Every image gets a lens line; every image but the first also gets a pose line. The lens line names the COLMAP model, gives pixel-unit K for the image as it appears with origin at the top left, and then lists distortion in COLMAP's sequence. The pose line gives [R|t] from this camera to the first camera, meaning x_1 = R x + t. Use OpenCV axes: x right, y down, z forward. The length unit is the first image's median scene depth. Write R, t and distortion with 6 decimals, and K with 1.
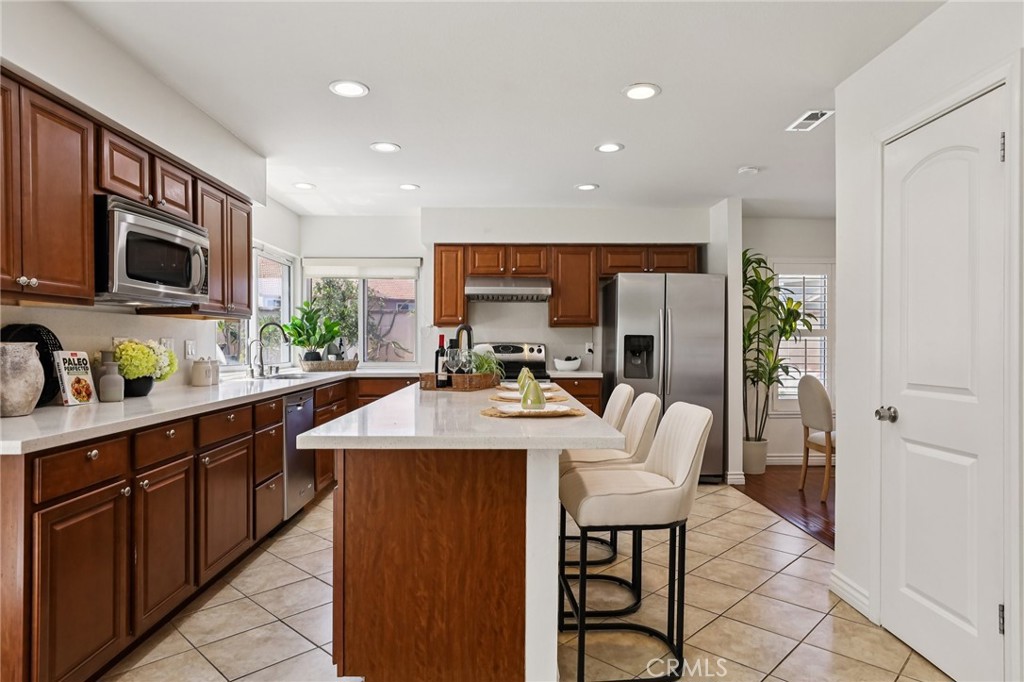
lens RADIAL K [[594.6, 0, 512.0], [0, 594.6, 341.0], [0, 0, 1]] dist [-0.004020, 0.000373]
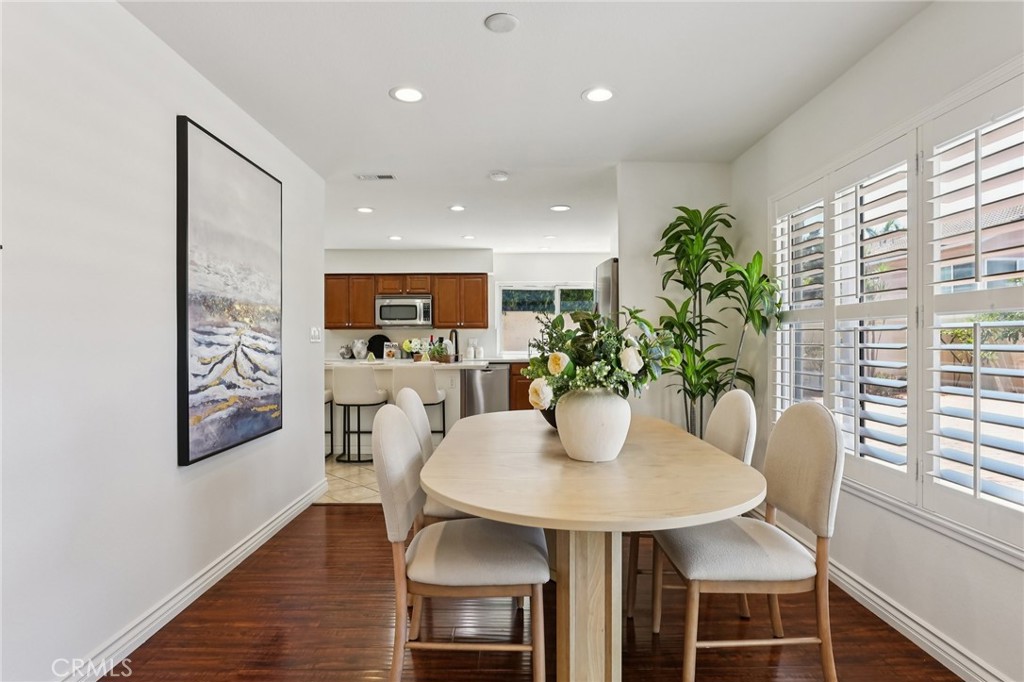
lens RADIAL K [[484.3, 0, 512.0], [0, 484.3, 341.0], [0, 0, 1]] dist [0.000805, 0.000124]
pose [[-0.006264, 0.000756, -0.999980, 1.387567], [0.006626, 0.999978, 0.000715, 0.008558], [0.999958, -0.006621, -0.006269, 1.207108]]
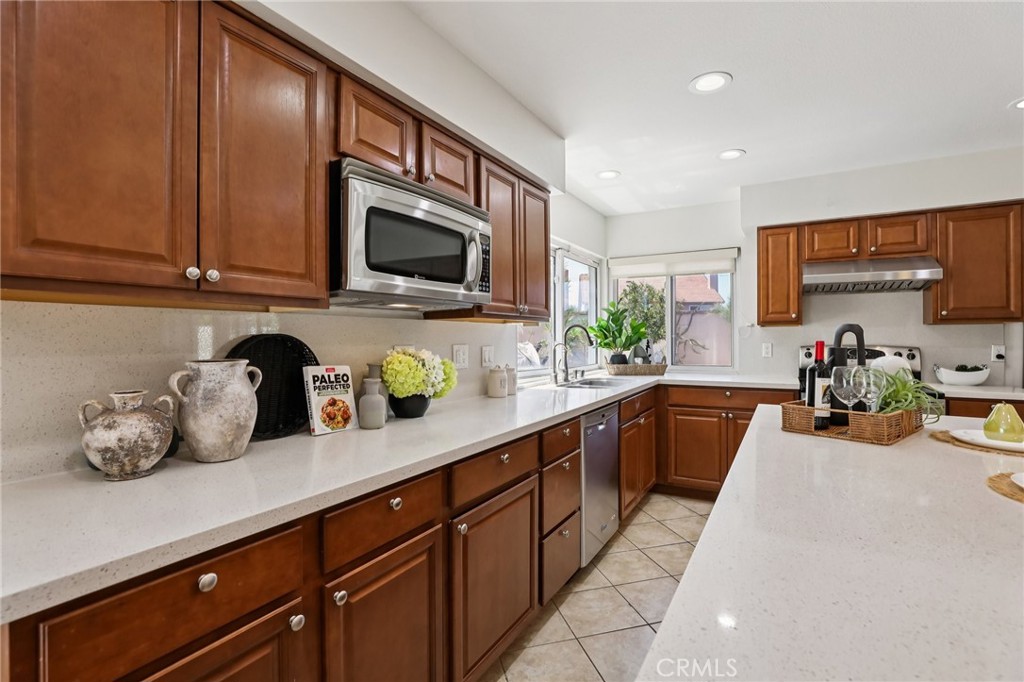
lens RADIAL K [[470.0, 0, 520.0], [0, 470.0, 340.5], [0, 0, 1]] dist [-0.030326, 0.000437]
pose [[0.859131, -0.000101, -0.511756, -0.131123], [0.003942, 0.999972, 0.006422, -0.014949], [0.511741, -0.007535, 0.859107, 0.415404]]
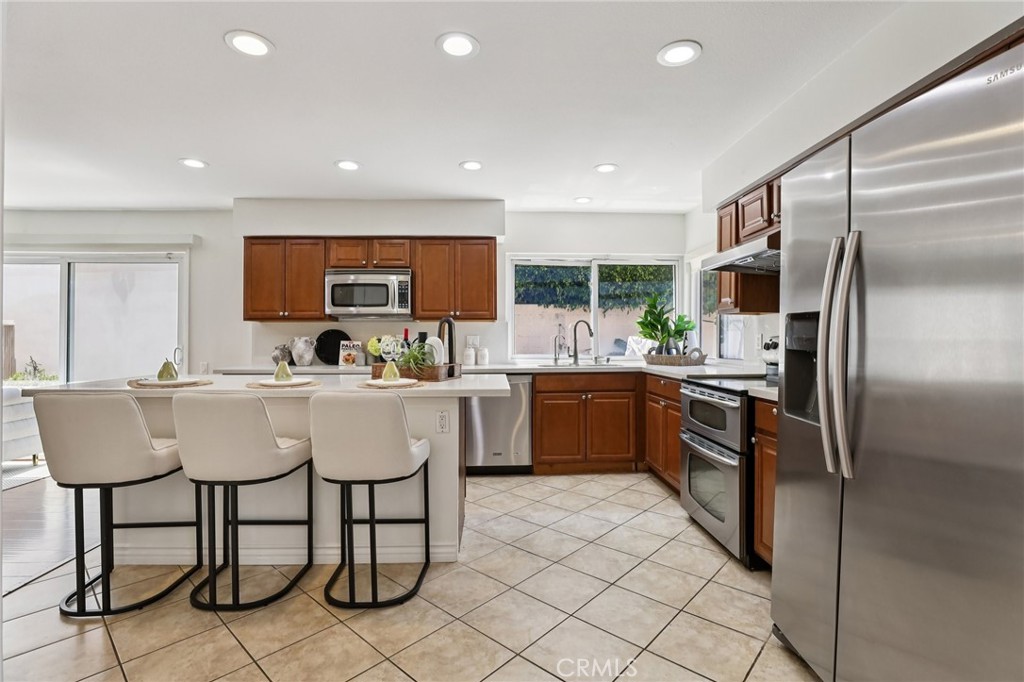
lens RADIAL K [[470.0, 0, 520.0], [0, 470.0, 340.5], [0, 0, 1]] dist [-0.030326, 0.000437]
pose [[0.034843, 0.003121, -0.999388, 0.723606], [0.004048, 0.999986, 0.003264, 0.008199], [0.999385, -0.004160, 0.034830, 1.119846]]
